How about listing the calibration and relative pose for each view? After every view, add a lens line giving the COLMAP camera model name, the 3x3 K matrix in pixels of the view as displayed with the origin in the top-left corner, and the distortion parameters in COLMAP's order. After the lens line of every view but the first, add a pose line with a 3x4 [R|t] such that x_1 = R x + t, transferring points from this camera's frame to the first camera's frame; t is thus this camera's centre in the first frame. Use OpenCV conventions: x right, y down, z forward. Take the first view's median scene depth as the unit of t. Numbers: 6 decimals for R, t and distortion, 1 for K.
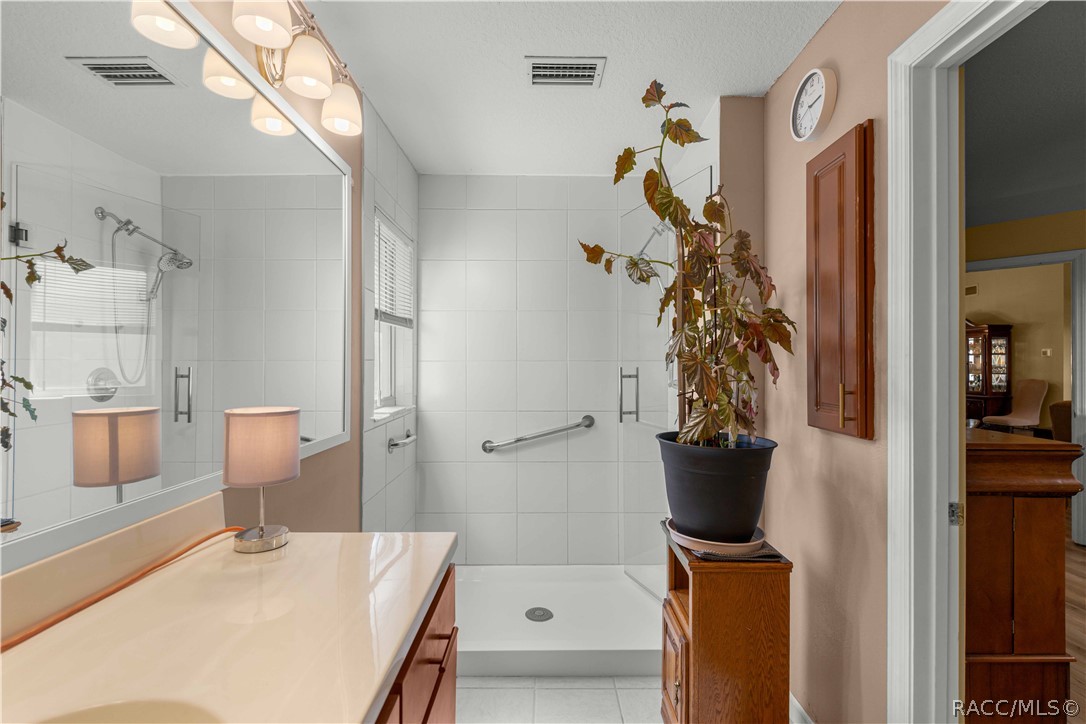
lens RADIAL K [[486.0, 0, 545.5], [0, 486.0, 365.2], [0, 0, 1]] dist [0.000984, 0.000063]
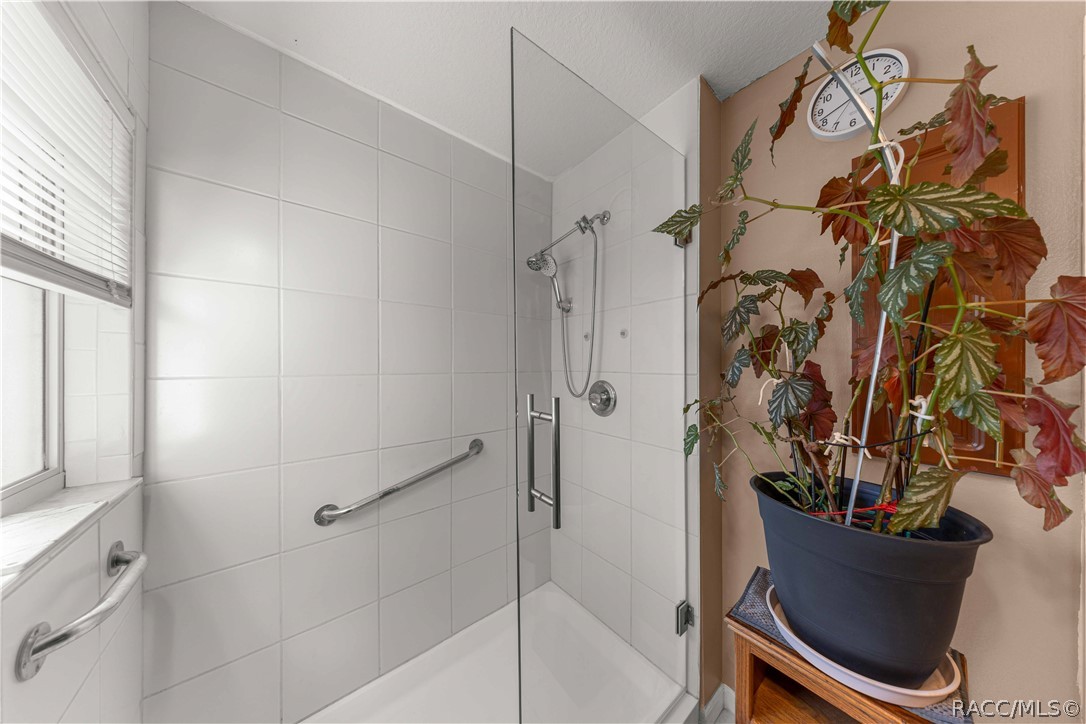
lens RADIAL K [[311.2, 0, 539.2], [0, 311.2, 364.8], [0, 0, 1]] dist [0.000290, -0.000014]
pose [[0.778281, 0.003070, 0.627909, -0.160711], [-0.002015, 0.999995, -0.002391, -0.021700], [-0.627913, 0.000596, 0.778283, 0.539629]]
